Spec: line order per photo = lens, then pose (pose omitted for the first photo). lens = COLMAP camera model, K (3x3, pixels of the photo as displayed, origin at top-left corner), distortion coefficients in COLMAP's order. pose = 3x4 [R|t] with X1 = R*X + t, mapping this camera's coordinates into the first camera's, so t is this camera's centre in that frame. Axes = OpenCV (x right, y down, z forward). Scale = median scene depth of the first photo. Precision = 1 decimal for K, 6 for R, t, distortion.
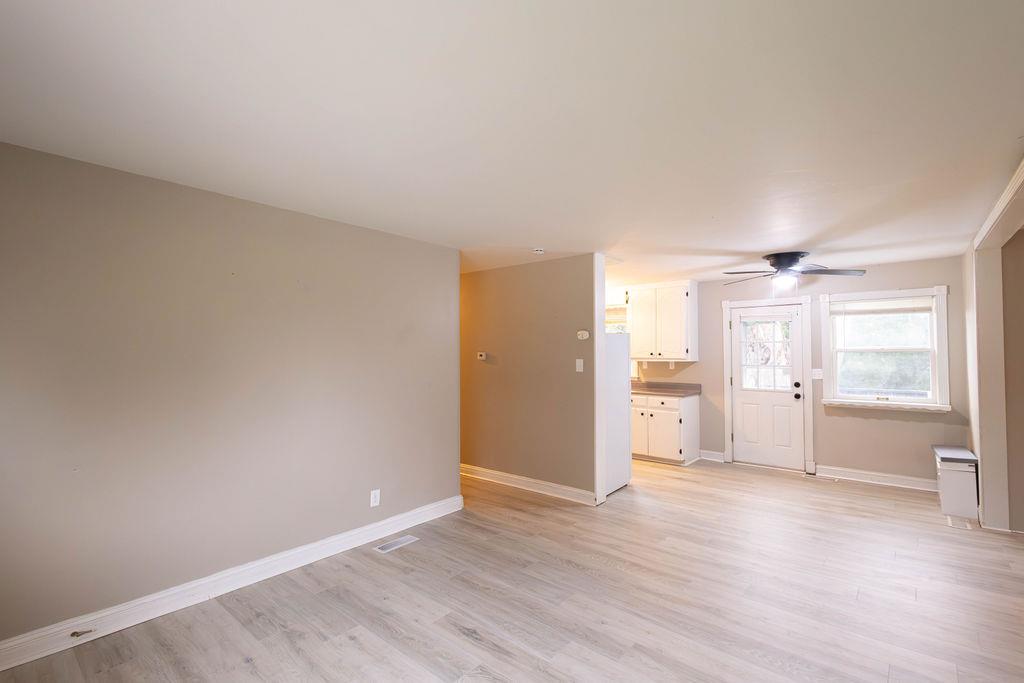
lens RADIAL K [[466.7, 0, 512.0], [0, 466.7, 341.5], [0, 0, 1]] dist [0.008253, -0.001043]
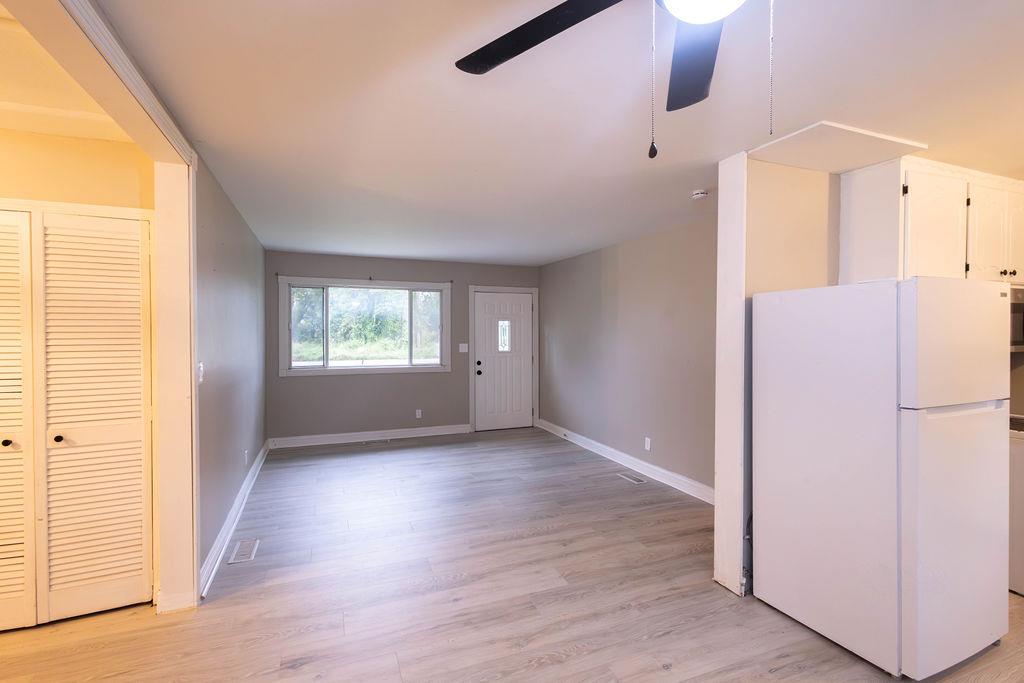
lens RADIAL K [[466.7, 0, 512.0], [0, 466.7, 341.5], [0, 0, 1]] dist [0.008253, -0.001043]
pose [[-0.466259, 0.018247, -0.884460, 0.807563], [0.019684, 0.999754, 0.010249, 0.026106], [0.884429, -0.012632, -0.466504, 1.014346]]
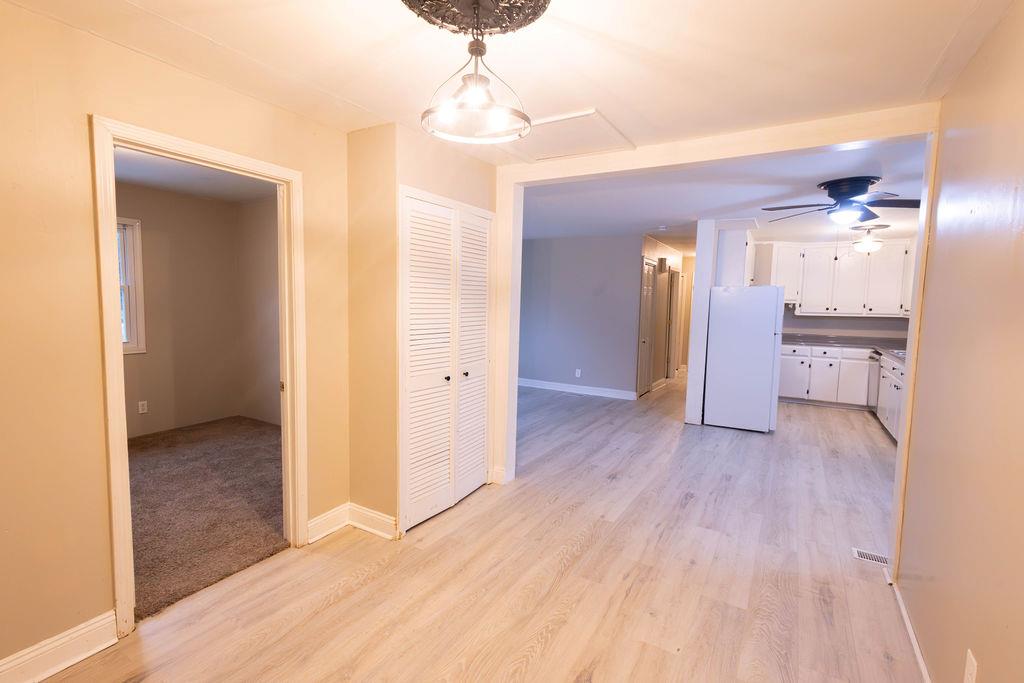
lens RADIAL K [[466.7, 0, 512.0], [0, 466.7, 341.5], [0, 0, 1]] dist [0.008253, -0.001043]
pose [[0.164036, 0.093558, -0.982008, 1.285886], [-0.003435, 0.995540, 0.094274, 0.009817], [0.986448, -0.012091, 0.163626, 0.312945]]
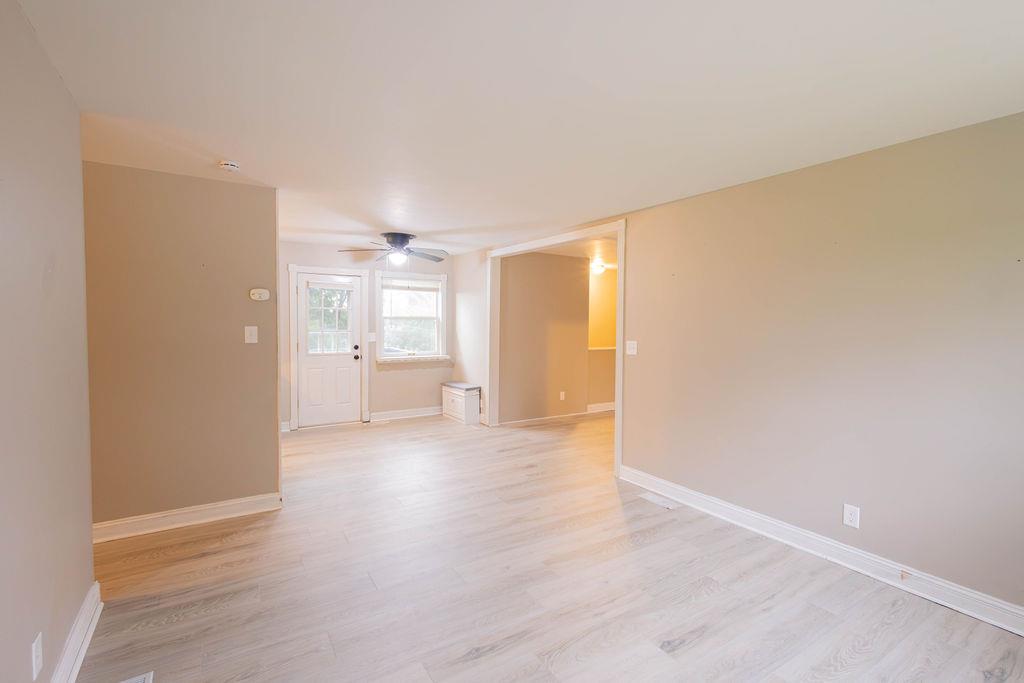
lens RADIAL K [[468.2, 0, 513.3], [0, 468.2, 336.5], [0, 0, 1]] dist [0.005422, 0.000032]
pose [[0.291861, -0.028157, 0.956046, -0.452689], [-0.034283, 0.998616, 0.039877, 0.009982], [-0.955846, -0.044415, 0.290492, 0.378157]]
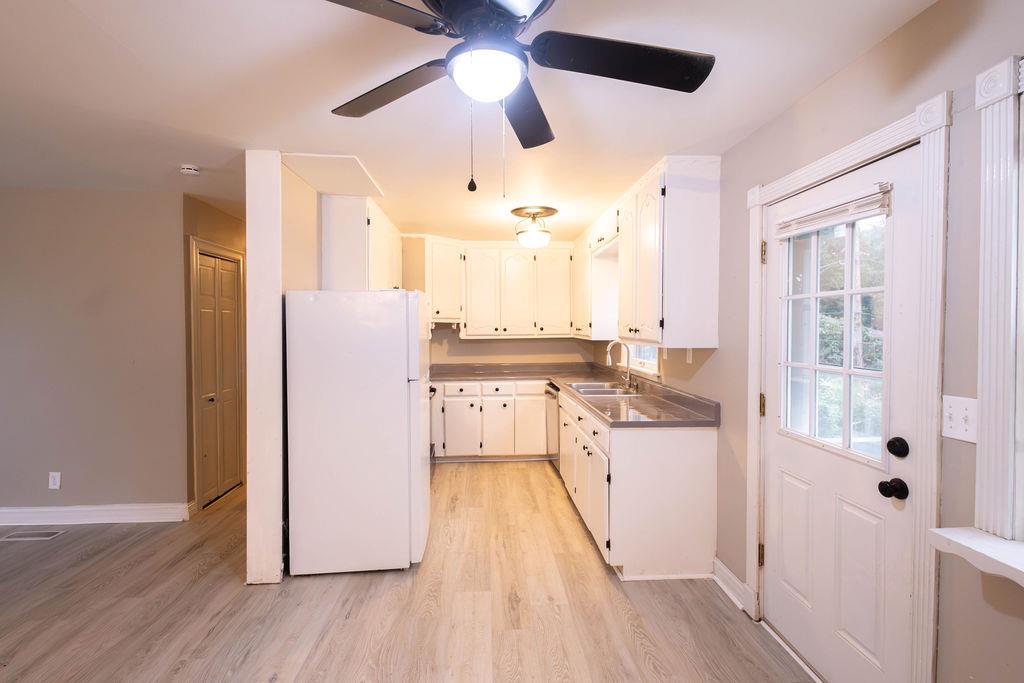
lens RADIAL K [[468.2, 0, 513.3], [0, 468.2, 336.5], [0, 0, 1]] dist [0.005422, 0.000032]
pose [[0.696309, 0.018856, -0.717494, 0.800505], [0.010660, 0.999273, 0.036606, 0.020310], [0.717663, -0.033138, 0.695602, 0.806365]]
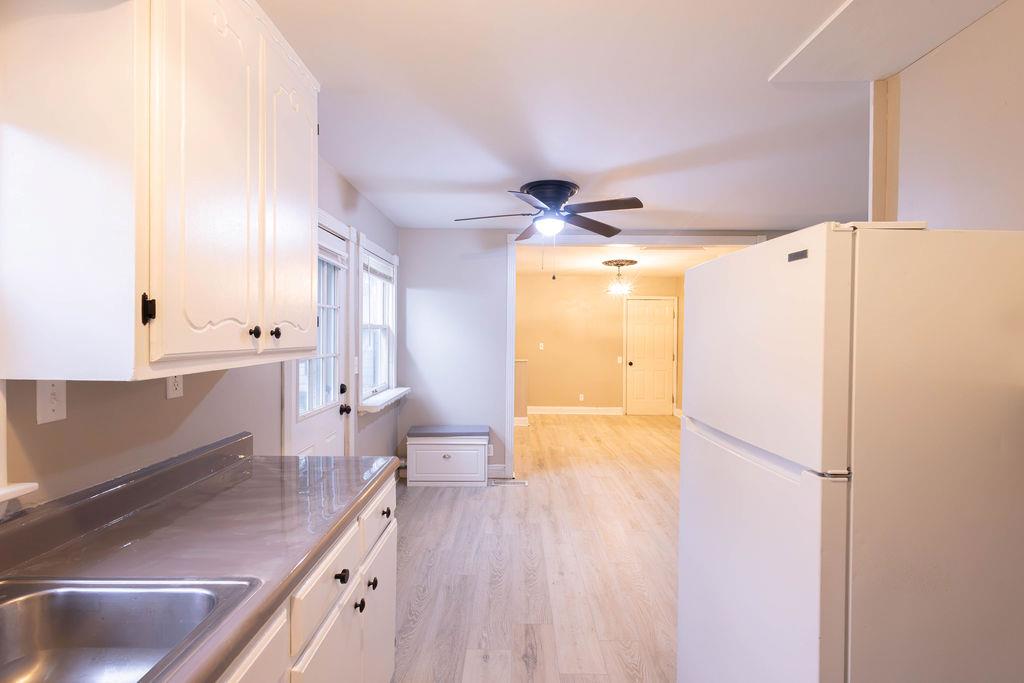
lens RADIAL K [[468.2, 0, 513.3], [0, 468.2, 336.5], [0, 0, 1]] dist [0.005422, 0.000032]
pose [[-0.646920, -0.010253, 0.762489, 0.089093], [-0.023102, 0.999714, -0.006157, 0.039024], [-0.762207, -0.021599, -0.646972, 1.482963]]
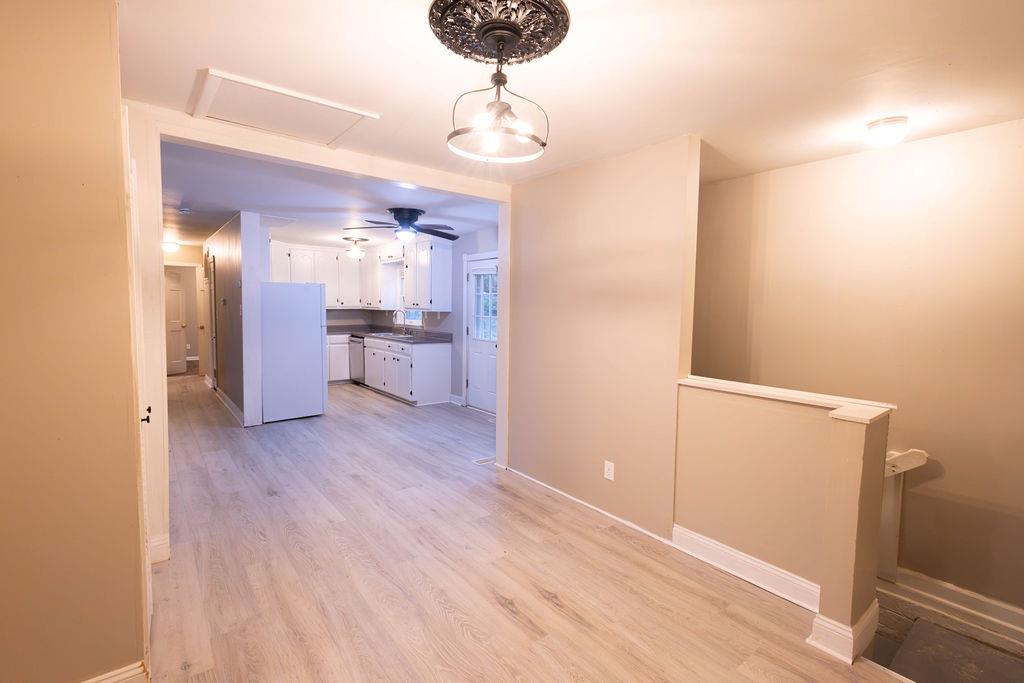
lens RADIAL K [[468.2, 0, 513.3], [0, 468.2, 336.5], [0, 0, 1]] dist [0.005422, 0.000032]
pose [[0.981044, 0.031705, -0.191173, 1.037030], [-0.015283, 0.996111, 0.086771, 0.005070], [0.193181, -0.082204, 0.977713, -0.022838]]
